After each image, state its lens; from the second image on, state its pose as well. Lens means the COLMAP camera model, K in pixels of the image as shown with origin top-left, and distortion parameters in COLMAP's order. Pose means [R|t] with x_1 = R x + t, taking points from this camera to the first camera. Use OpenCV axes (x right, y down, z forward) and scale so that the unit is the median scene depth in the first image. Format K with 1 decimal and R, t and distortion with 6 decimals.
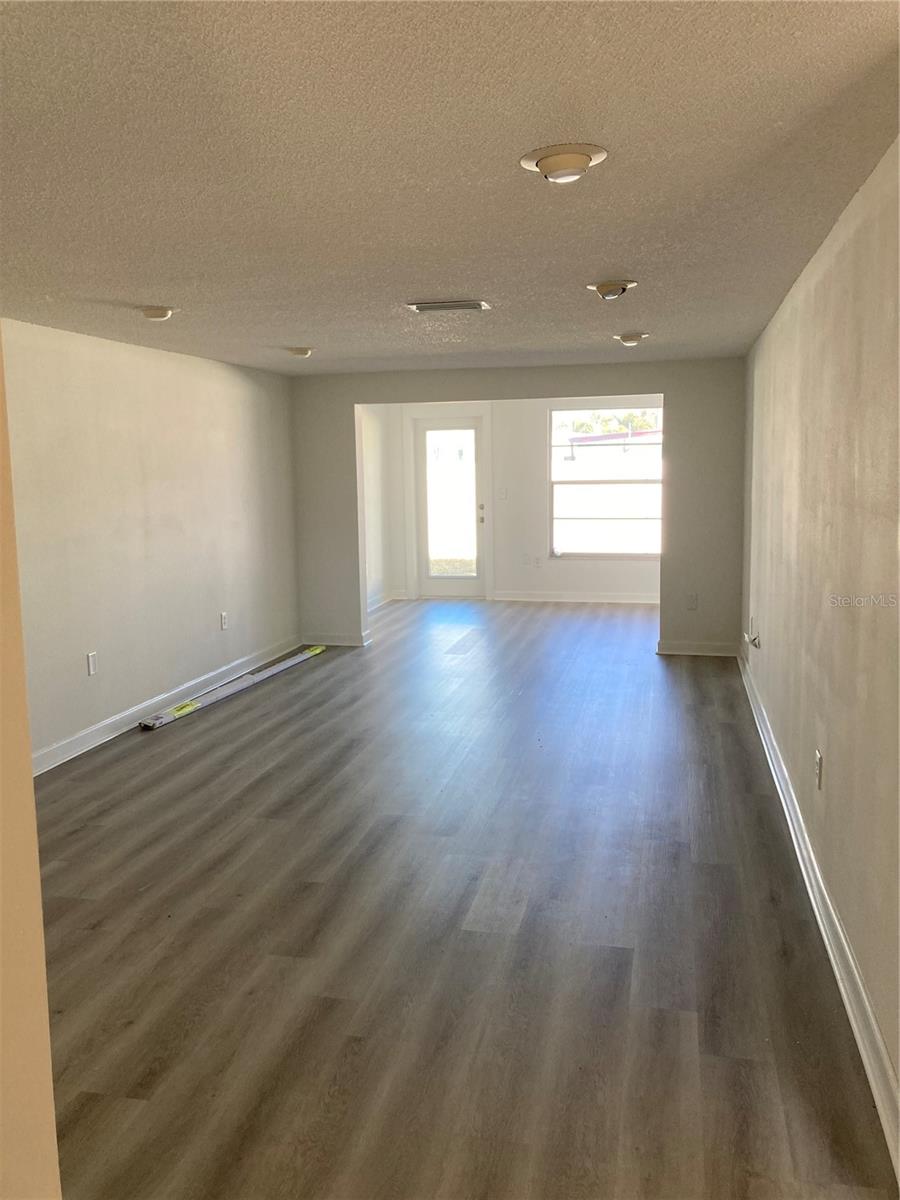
lens RADIAL K [[989.8, 0, 451.6], [0, 989.8, 595.1], [0, 0, 1]] dist [-0.001885, -0.004728]
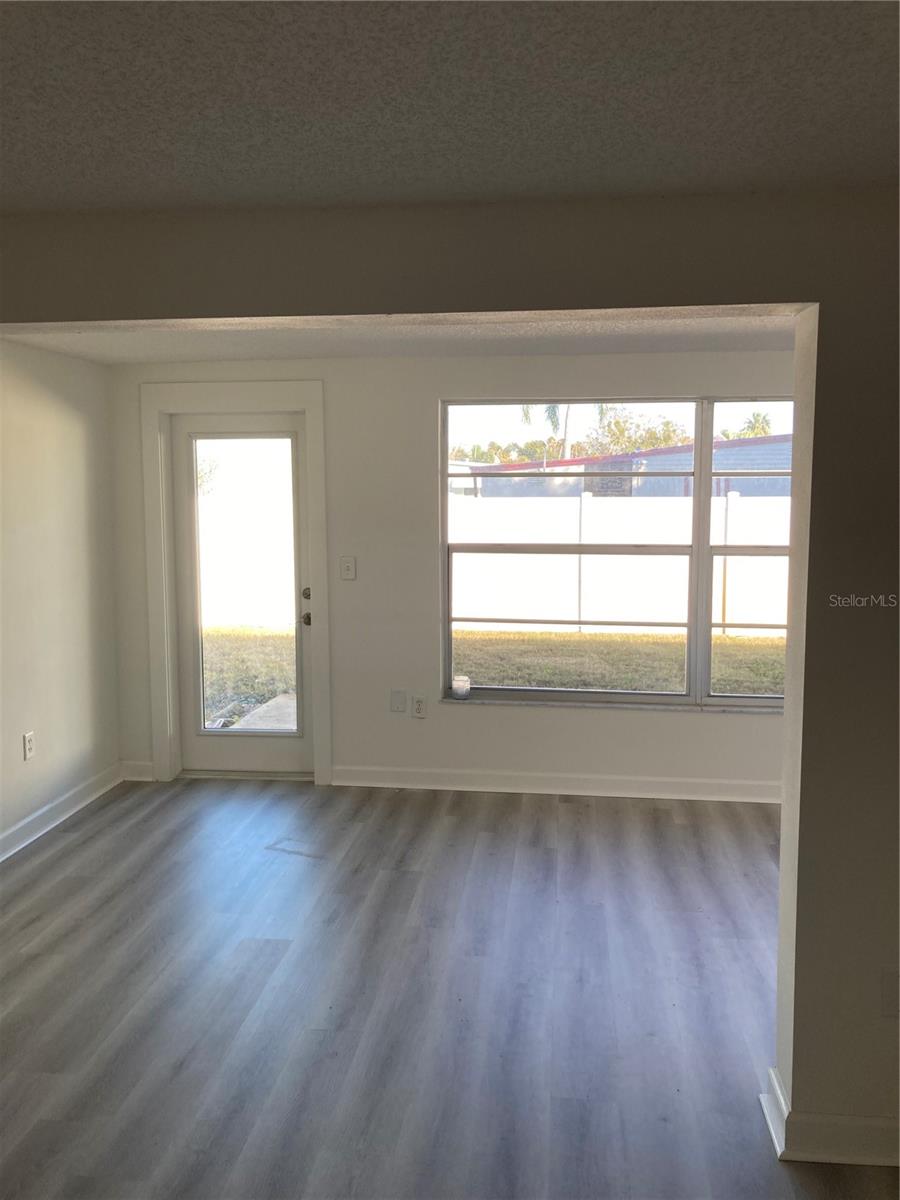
lens RADIAL K [[989.8, 0, 447.5], [0, 989.8, 600.8], [0, 0, 1]] dist [-0.001885, -0.004728]
pose [[0.995251, 0.003202, 0.097289, 0.052474], [-0.000877, 0.999713, -0.023931, -0.074087], [-0.097338, 0.023732, 0.994968, 0.506747]]
